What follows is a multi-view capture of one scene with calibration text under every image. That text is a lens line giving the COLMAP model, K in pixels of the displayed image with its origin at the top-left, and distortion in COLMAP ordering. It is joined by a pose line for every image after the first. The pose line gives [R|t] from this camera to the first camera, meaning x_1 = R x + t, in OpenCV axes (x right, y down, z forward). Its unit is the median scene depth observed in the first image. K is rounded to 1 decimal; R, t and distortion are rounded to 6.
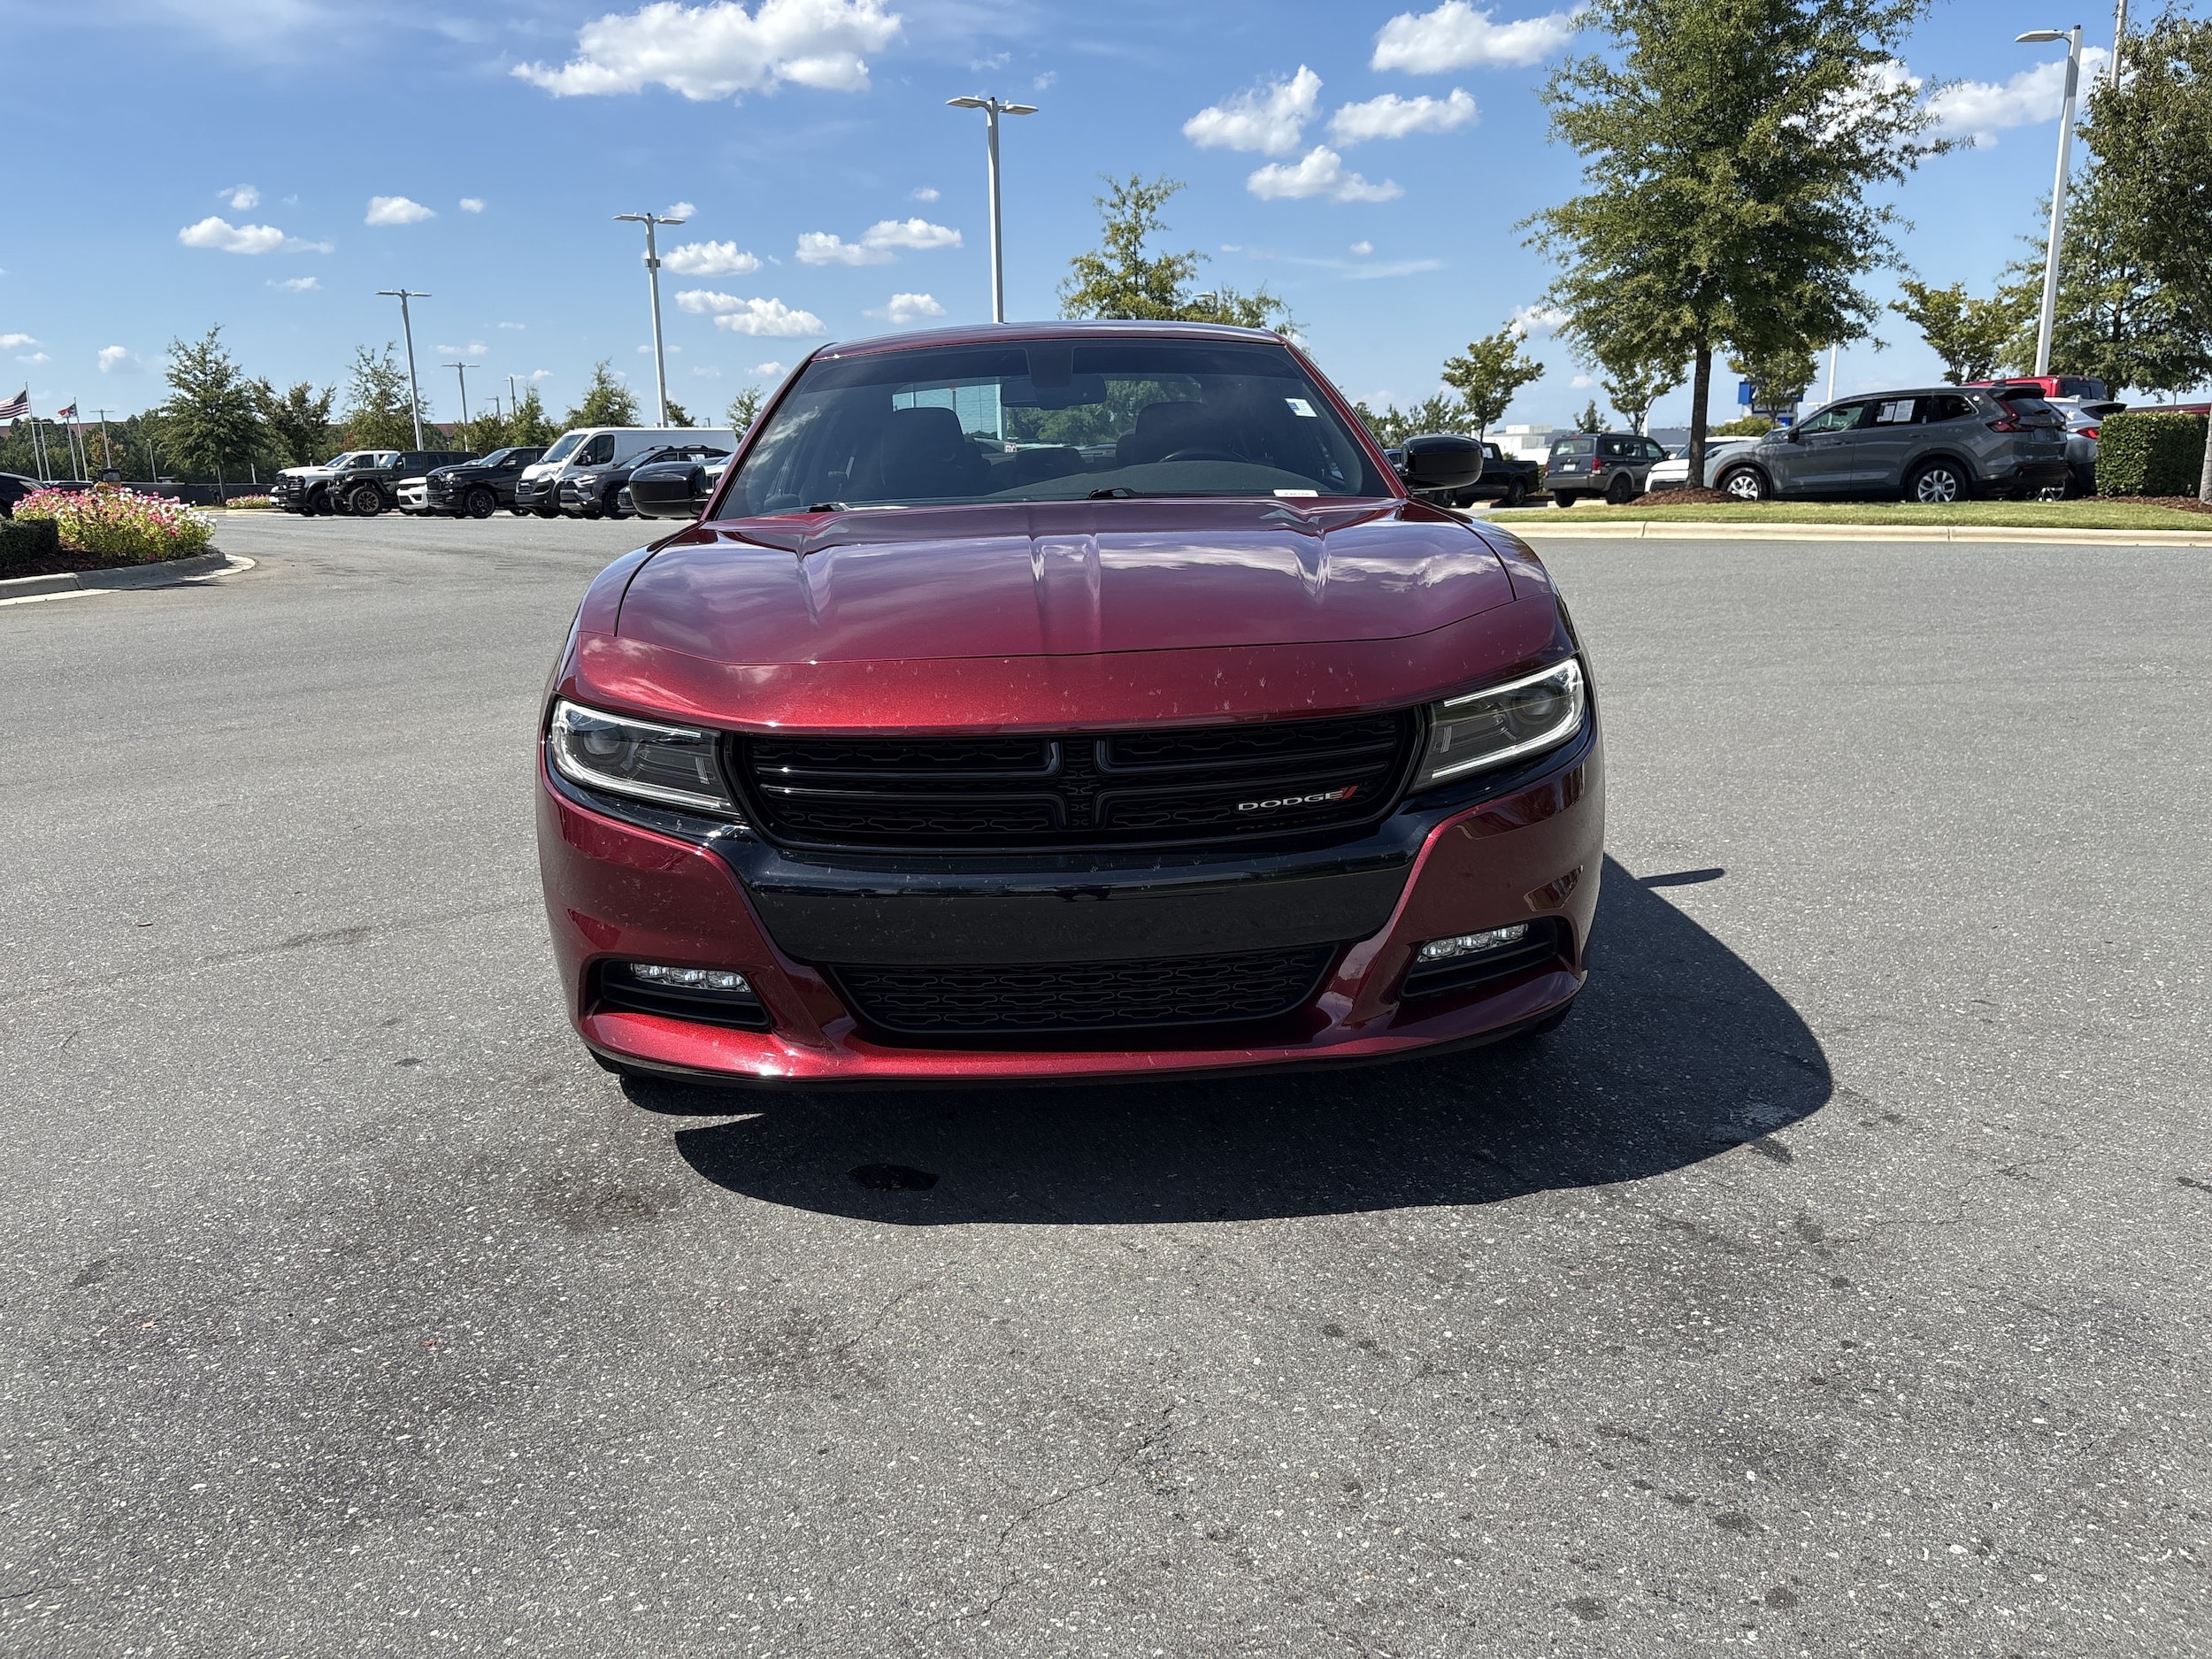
lens RADIAL K [[1755.5, 0, 1106.0], [0, 1755.5, 829.5], [0, 0, 1]] dist [0.021083, -0.006680]
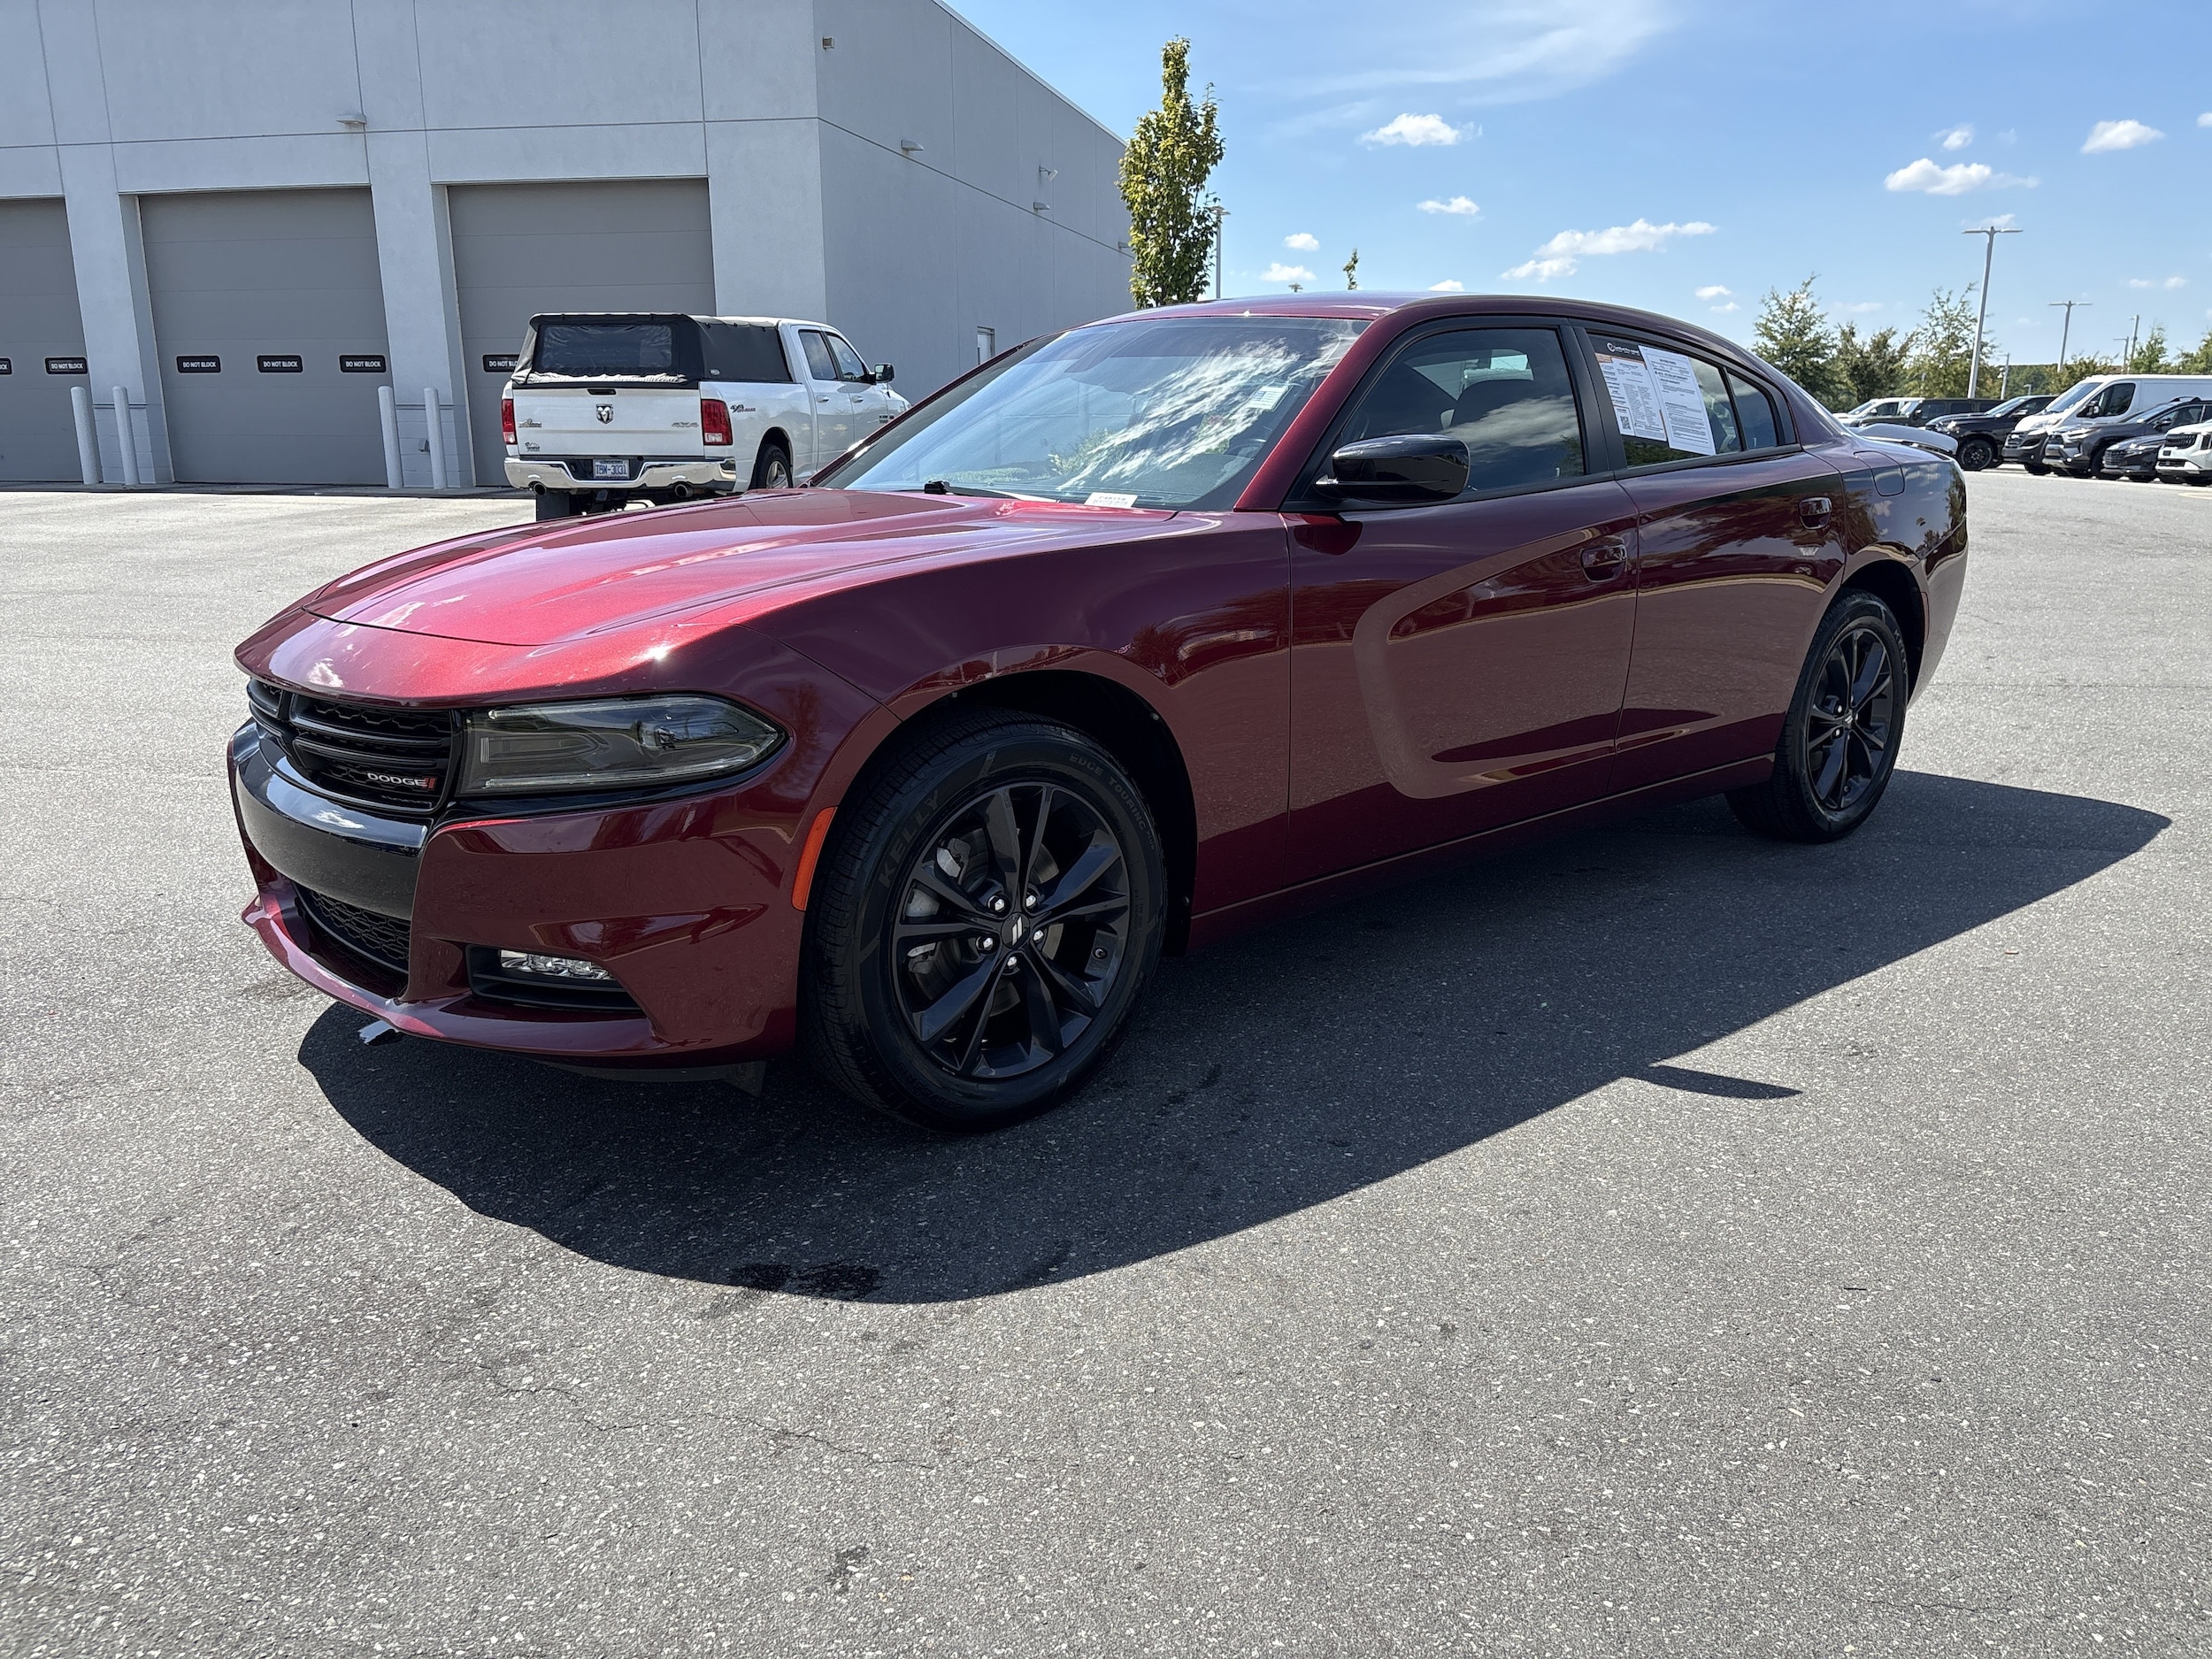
lens RADIAL K [[1724.4, 0, 1041.0], [0, 1724.4, 819.1], [0, 0, 1]] dist [0.104146, -0.140653]
pose [[0.605145, 0.193965, -0.772125, 0.148722], [-0.173491, 0.978686, 0.109883, -0.022612], [0.776981, 0.067461, 0.625899, 0.080189]]
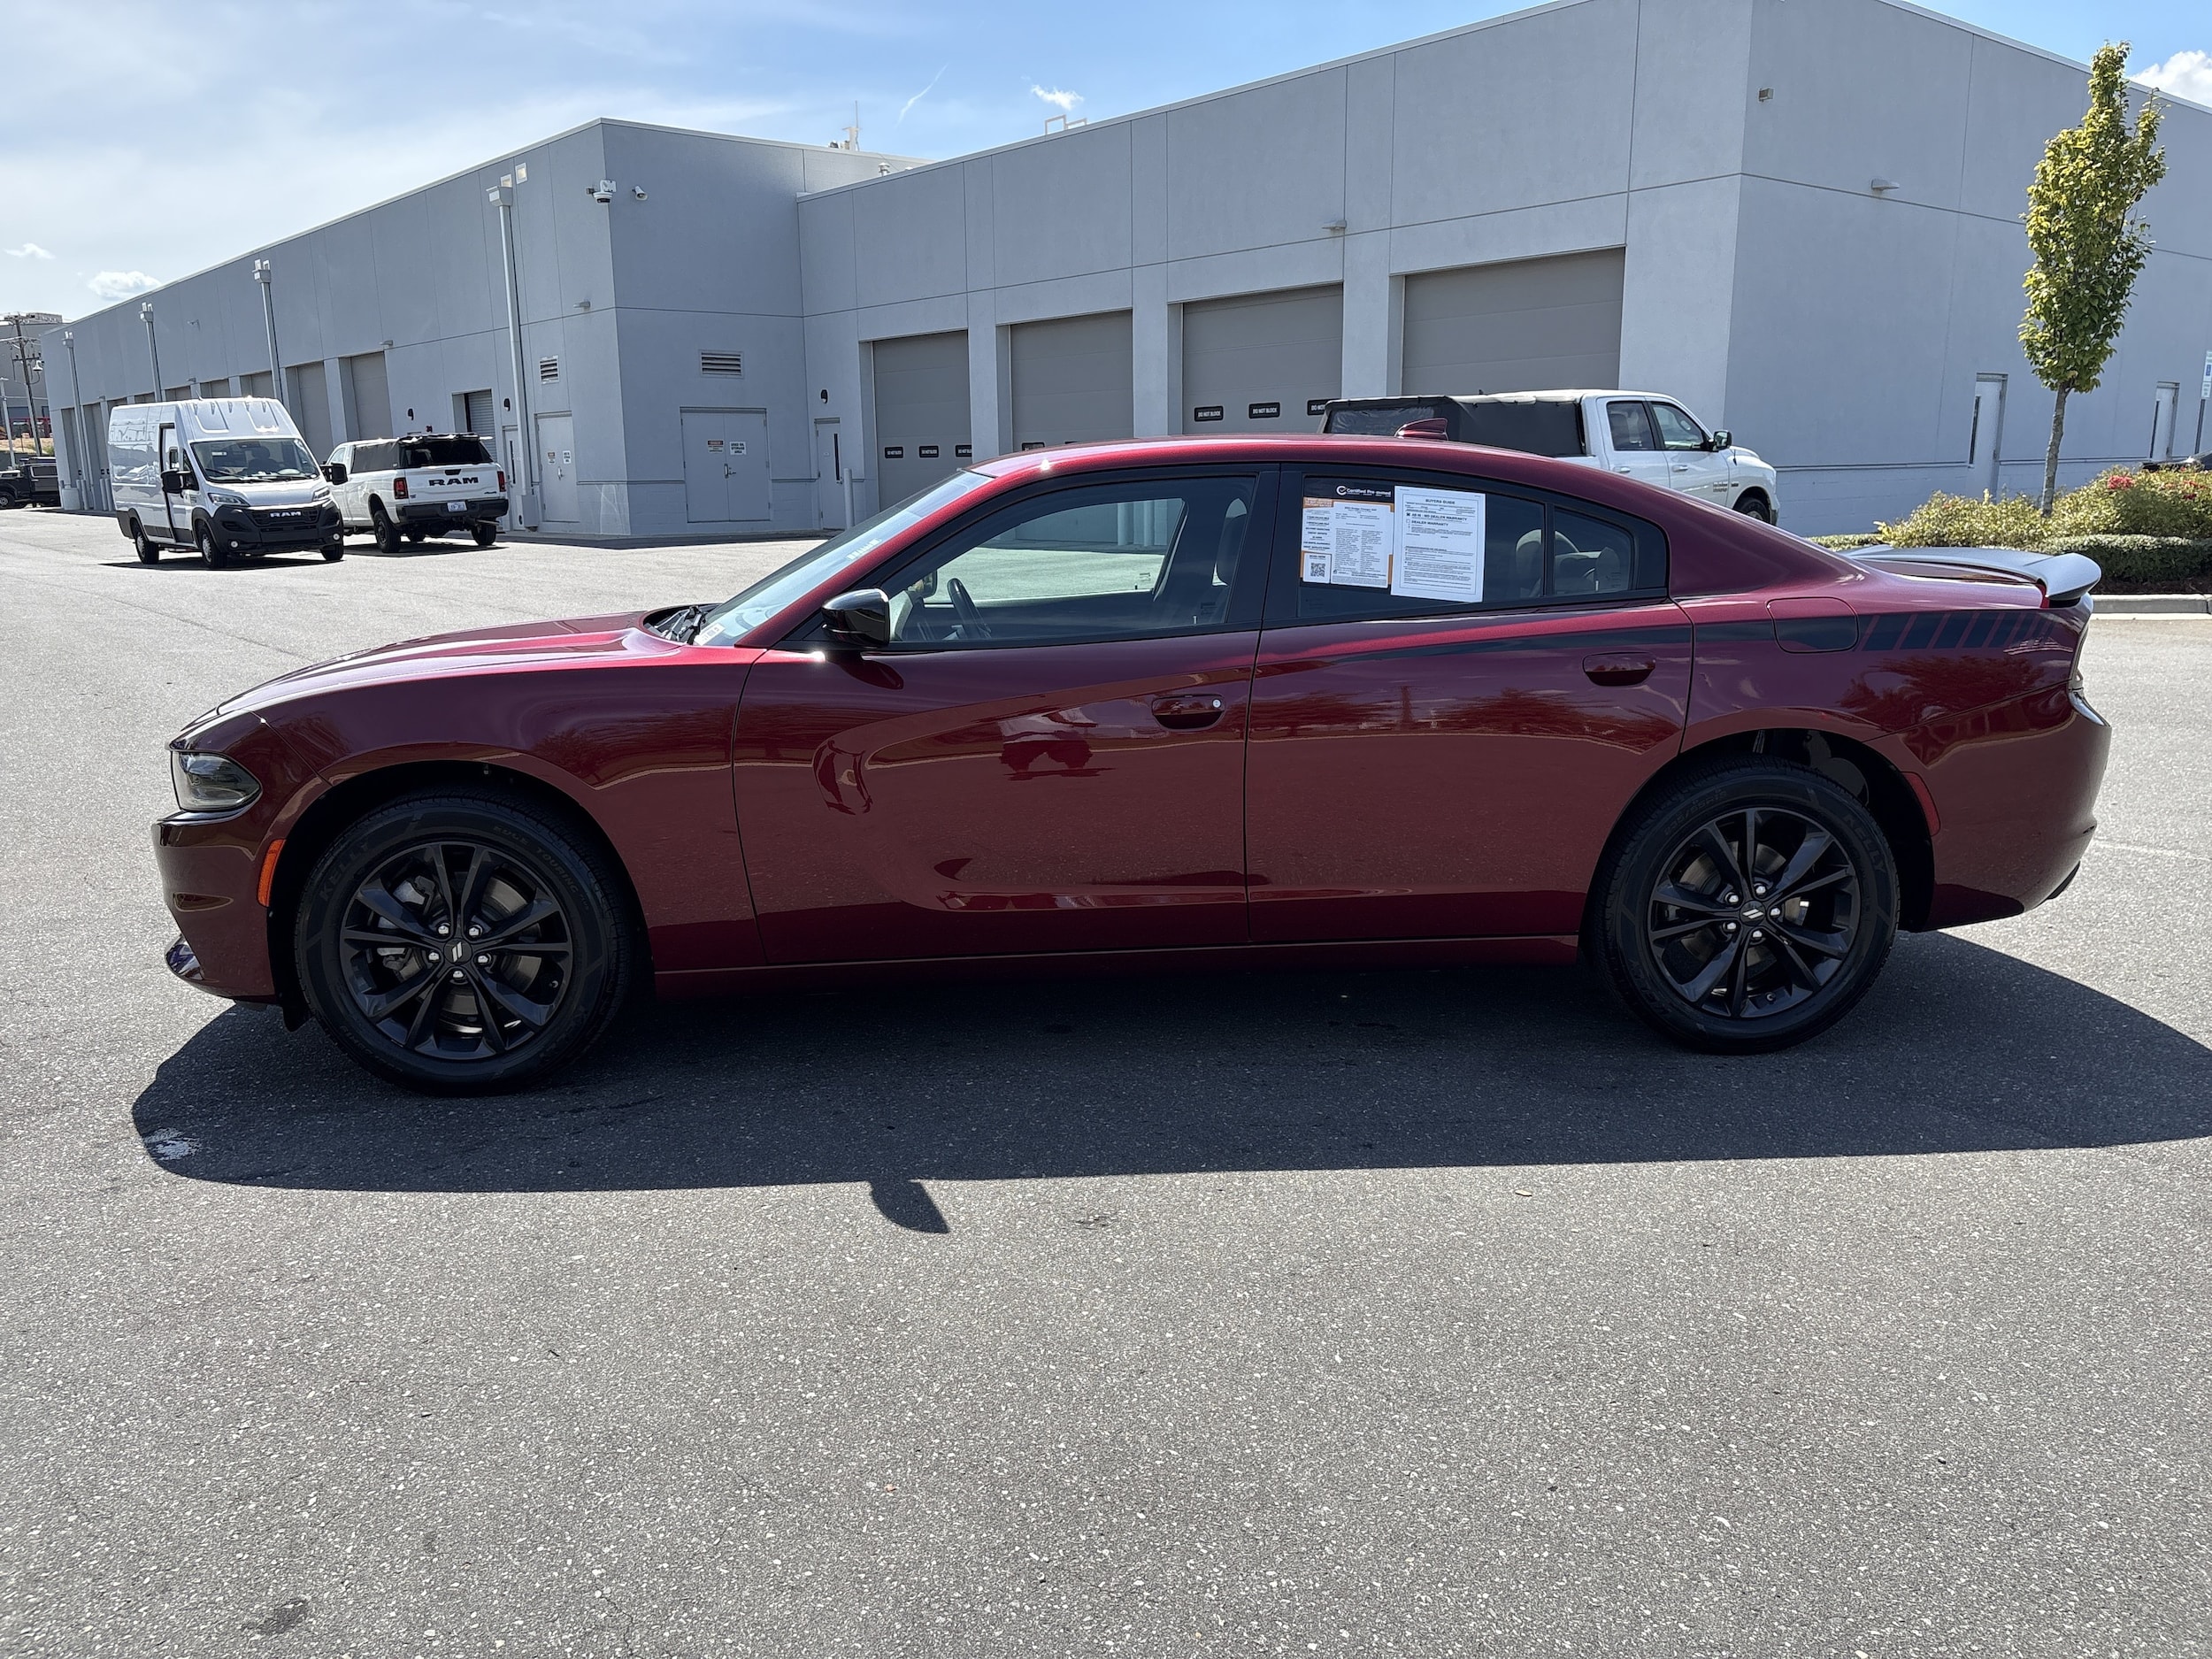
lens RADIAL K [[1689.0, 0, 1062.2], [0, 1689.0, 824.5], [0, 0, 1]] dist [0.074586, -0.068257]
pose [[-0.018713, 0.221189, -0.975051, 0.215782], [-0.197524, 0.955184, 0.220473, -0.064432], [0.980119, 0.196722, 0.025816, 0.223329]]
